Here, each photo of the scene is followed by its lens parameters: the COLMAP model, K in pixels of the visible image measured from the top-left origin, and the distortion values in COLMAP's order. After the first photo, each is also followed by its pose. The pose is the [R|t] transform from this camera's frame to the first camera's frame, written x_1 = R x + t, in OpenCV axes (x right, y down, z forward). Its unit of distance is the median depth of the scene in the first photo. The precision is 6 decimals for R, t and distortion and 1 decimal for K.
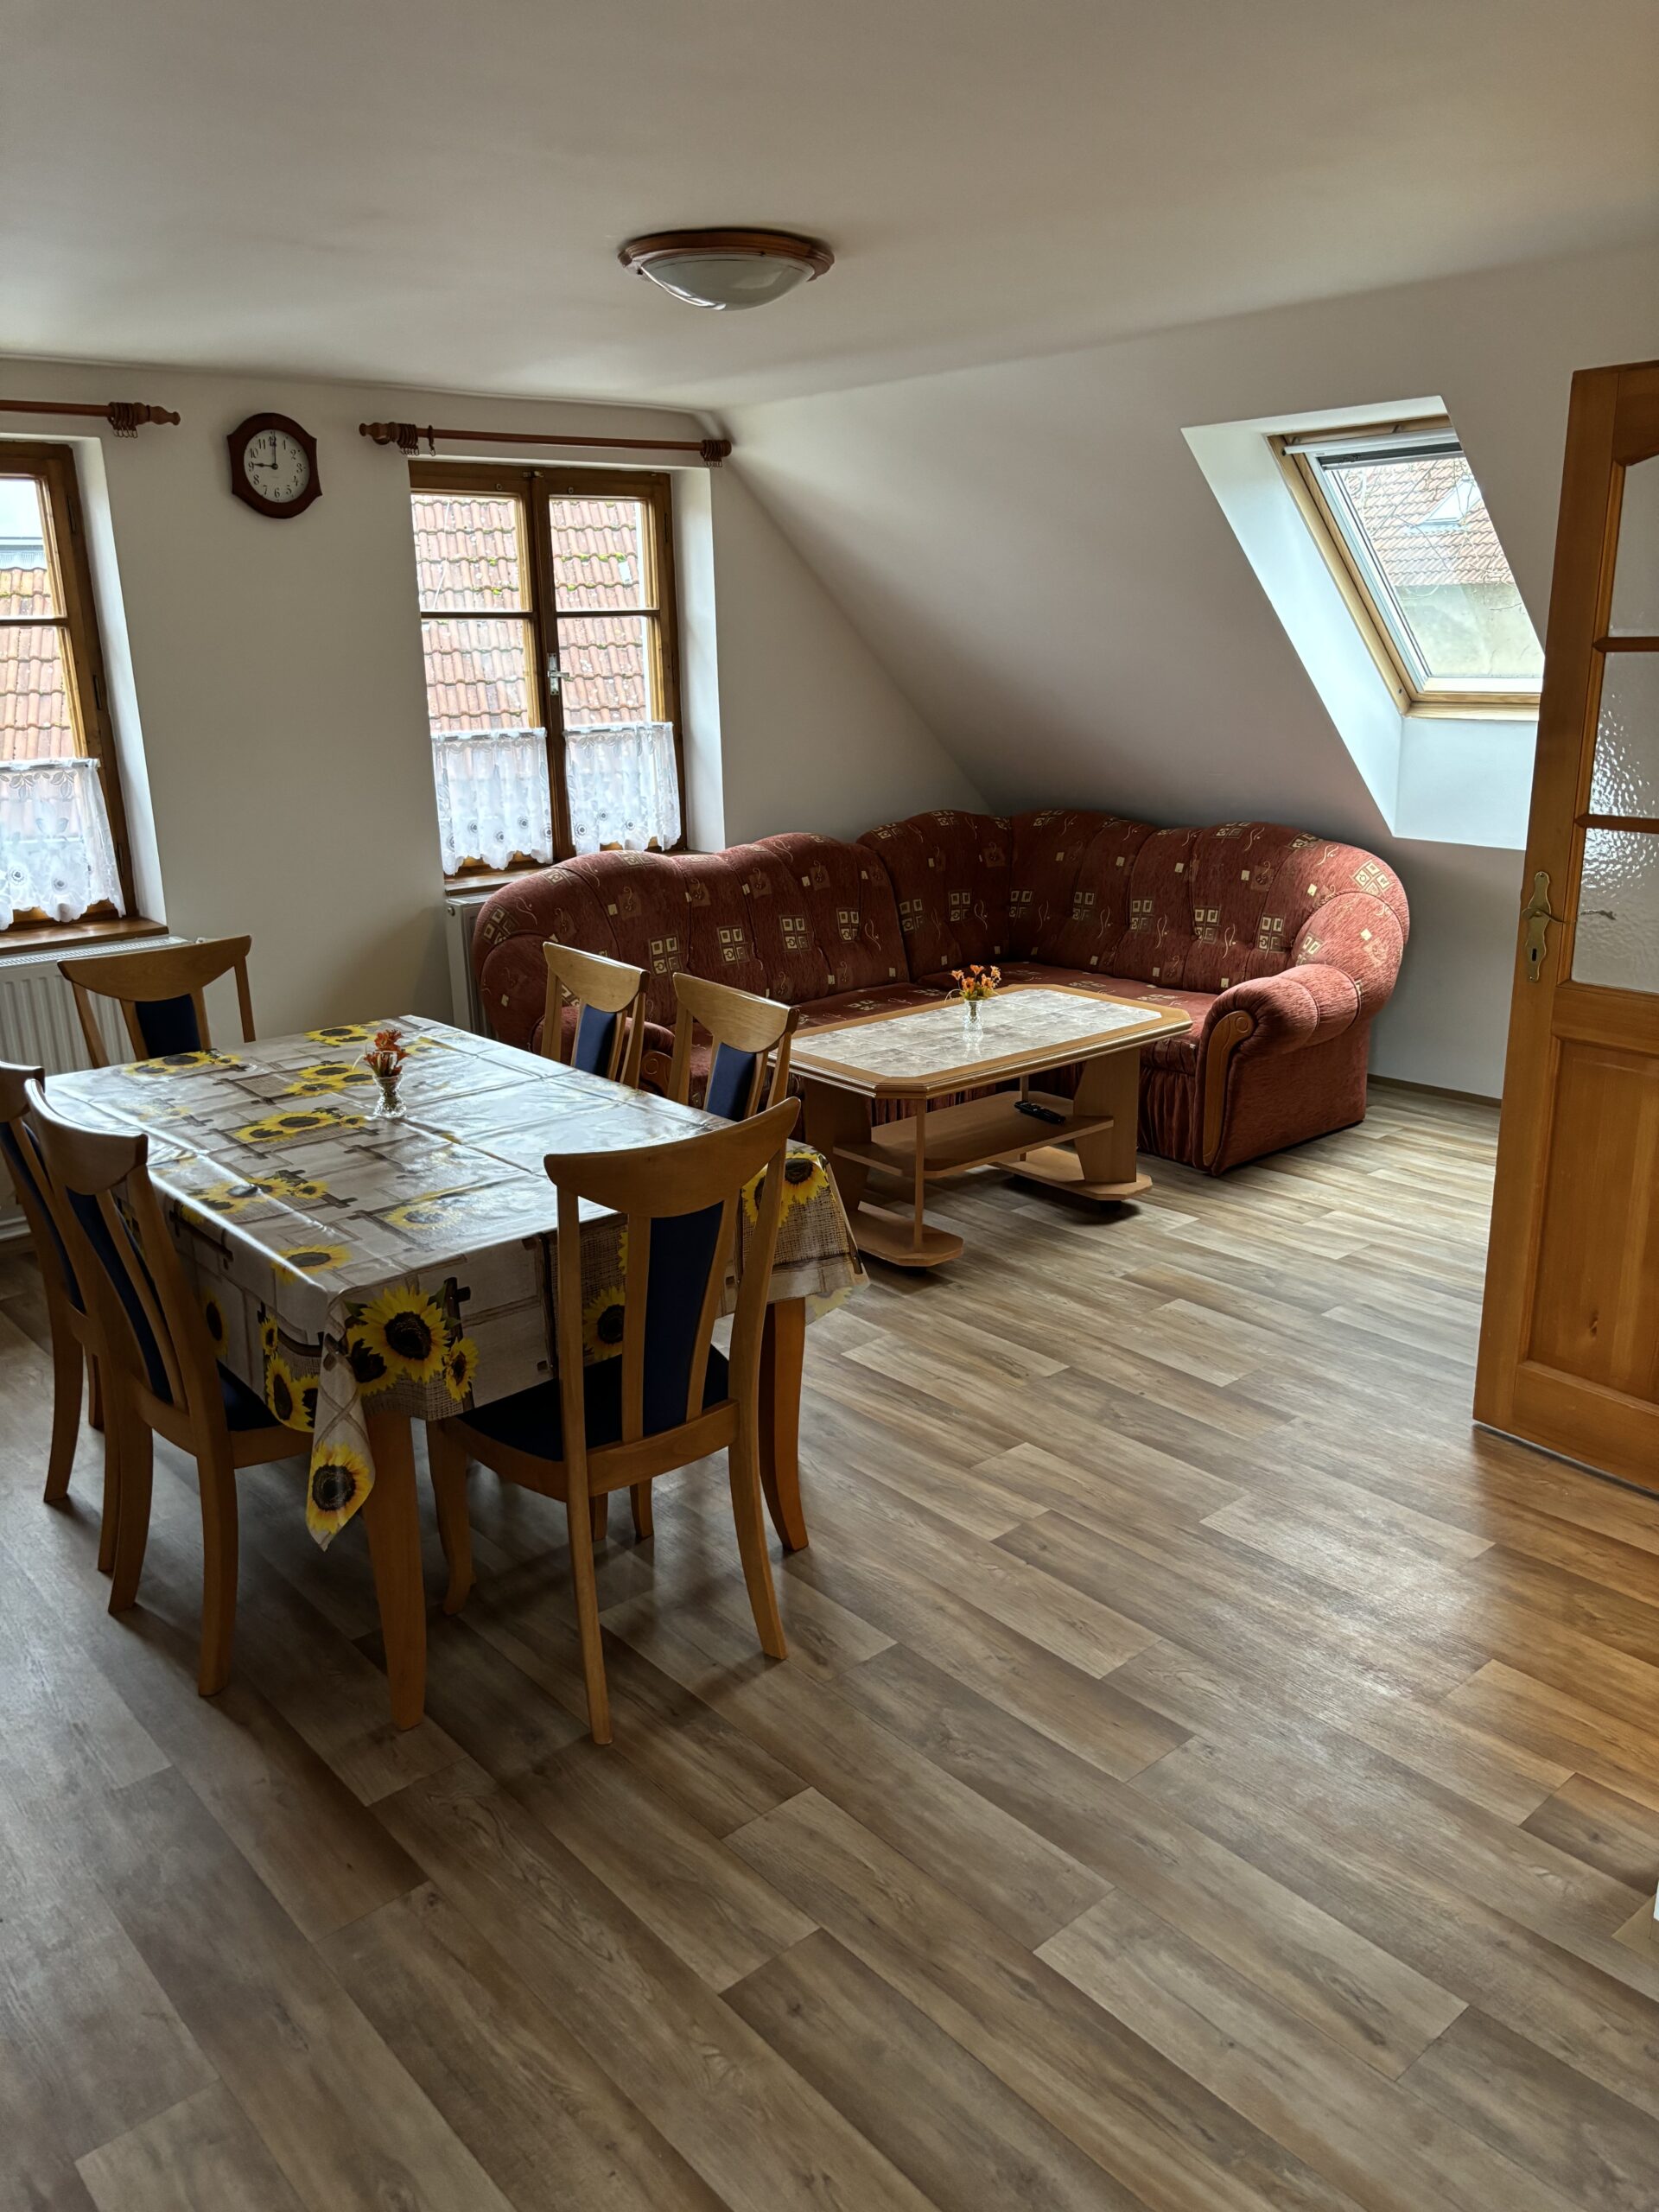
lens RADIAL K [[1682.4, 0, 829.5], [0, 1682.4, 1106.0], [0, 0, 1]] dist [0.010393, 0.002660]
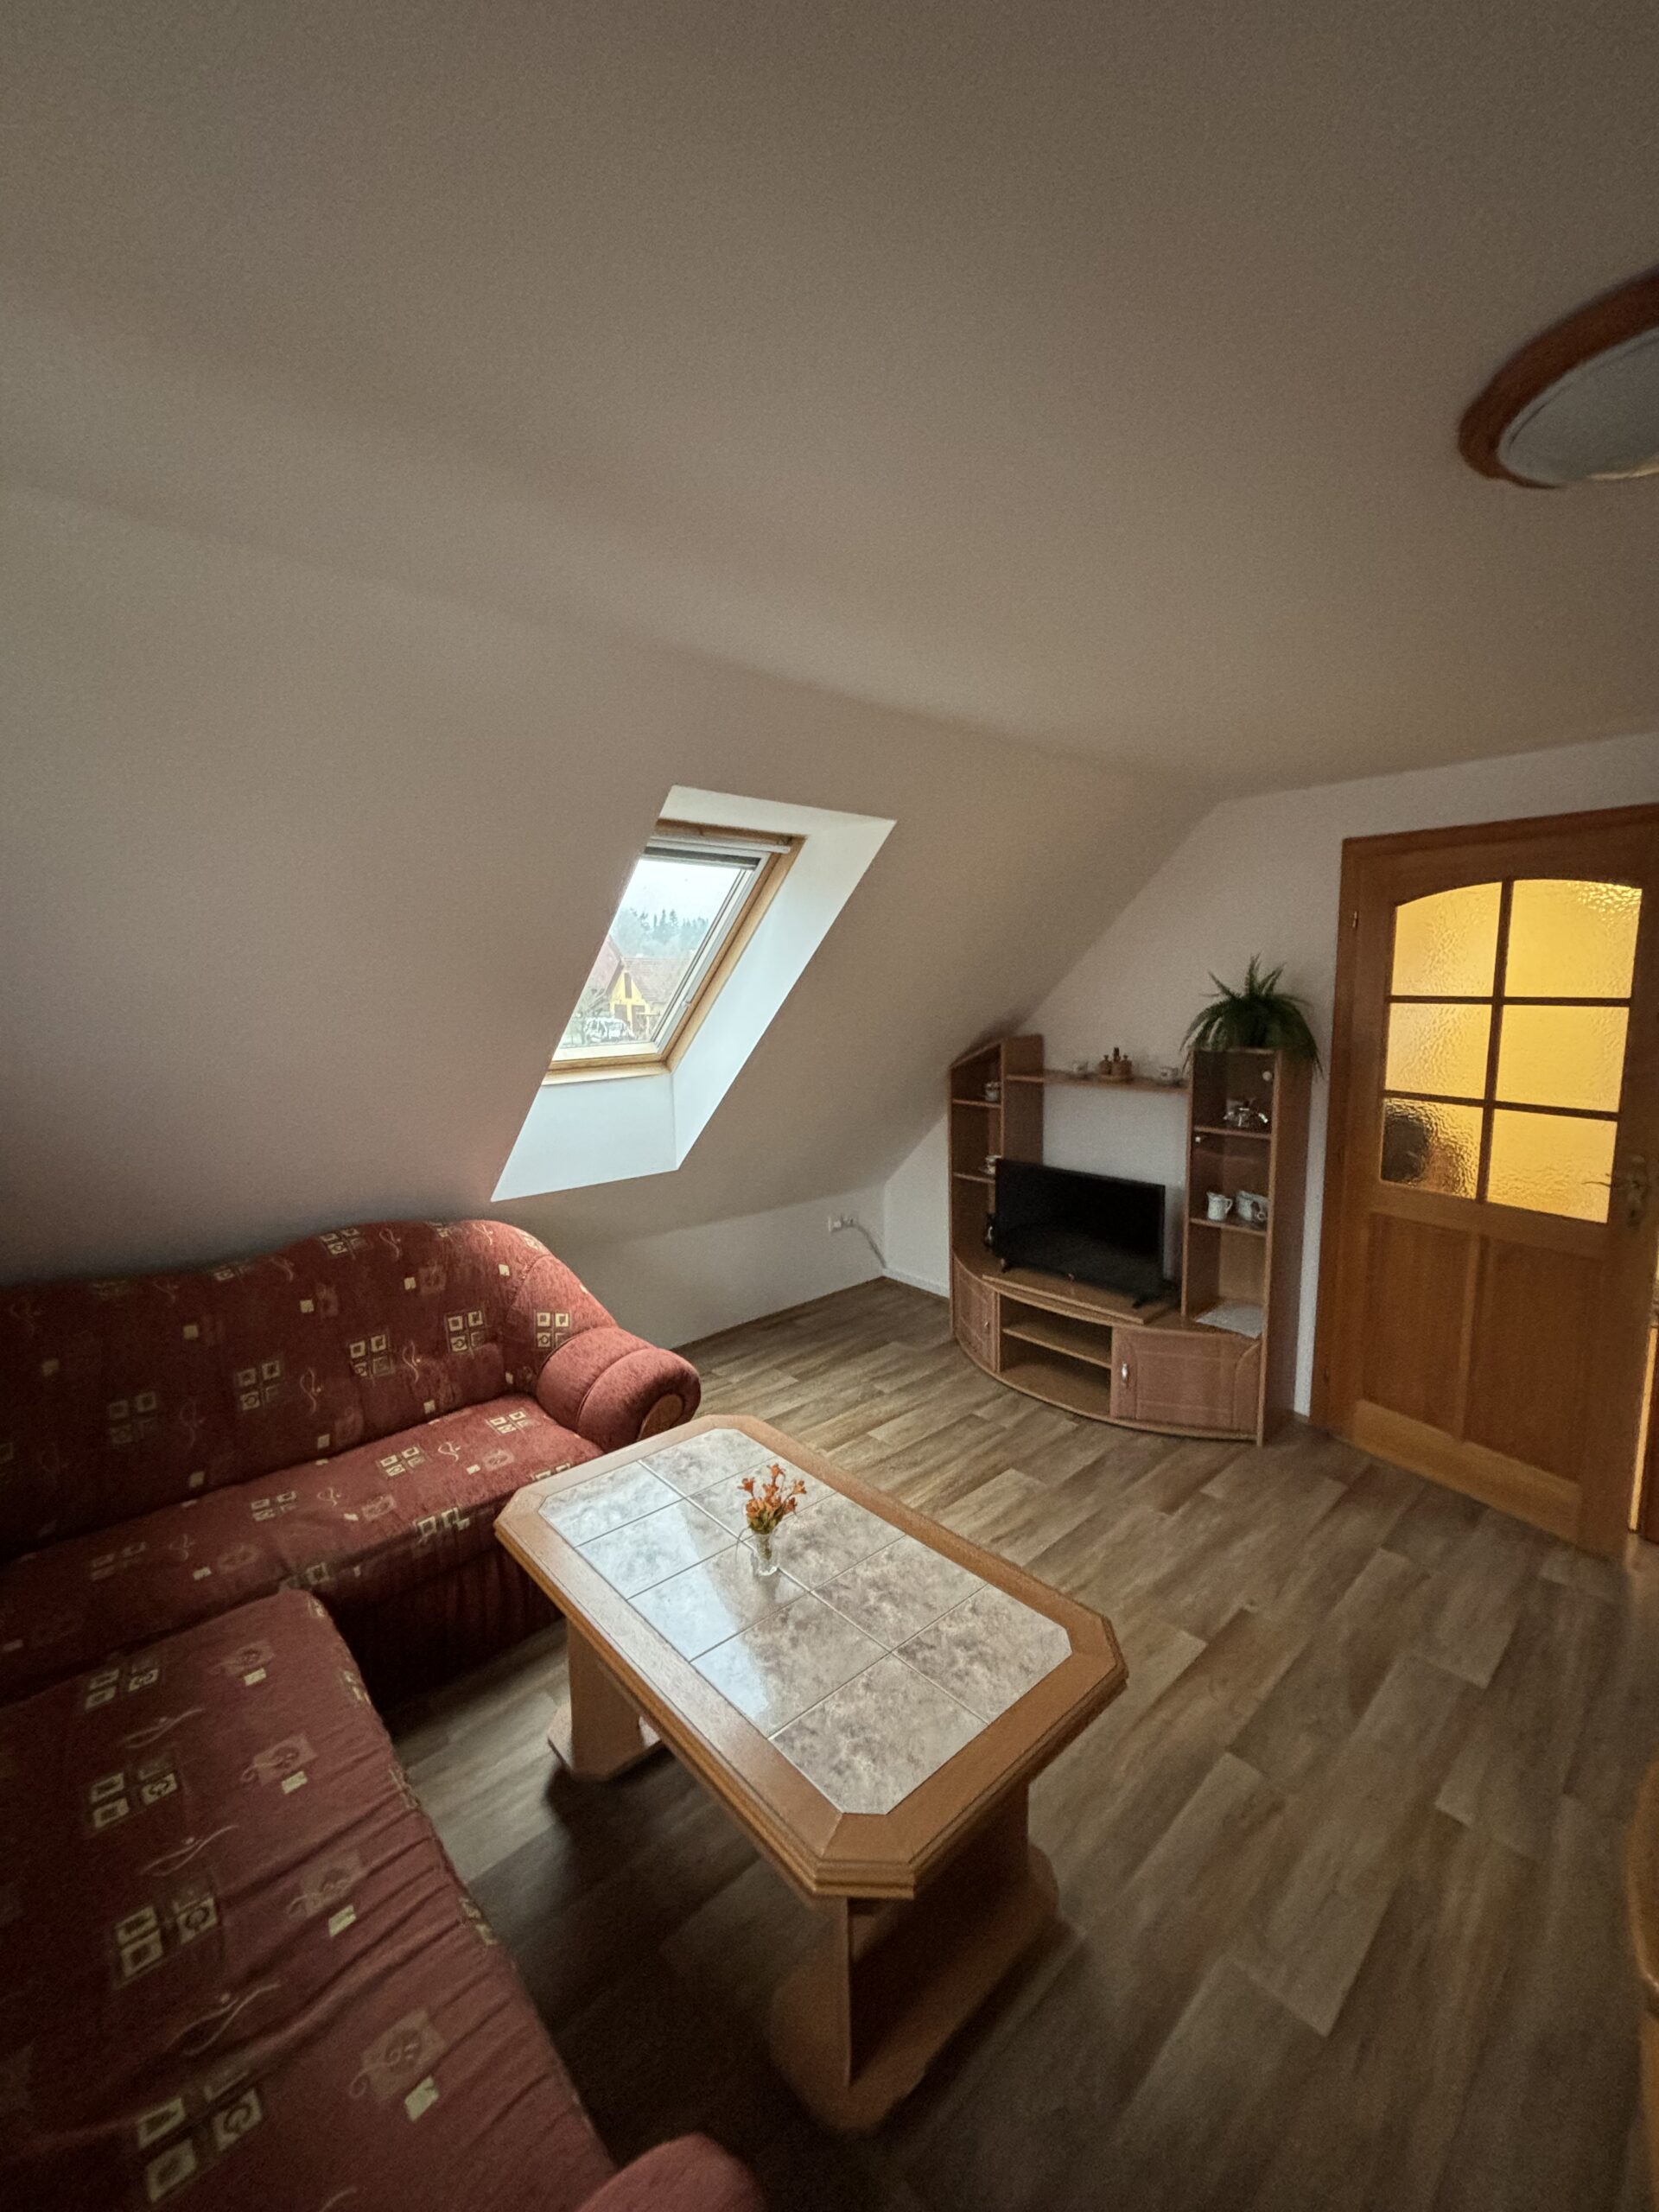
lens RADIAL K [[892.7, 0, 829.5], [0, 892.7, 1106.0], [0, 0, 1]] dist [0.004718, 0.000117]
pose [[-0.033442, -0.115477, 0.992747, -0.216125], [0.280744, 0.952224, 0.120220, -0.220388], [-0.959200, 0.282728, 0.000575, 0.762214]]
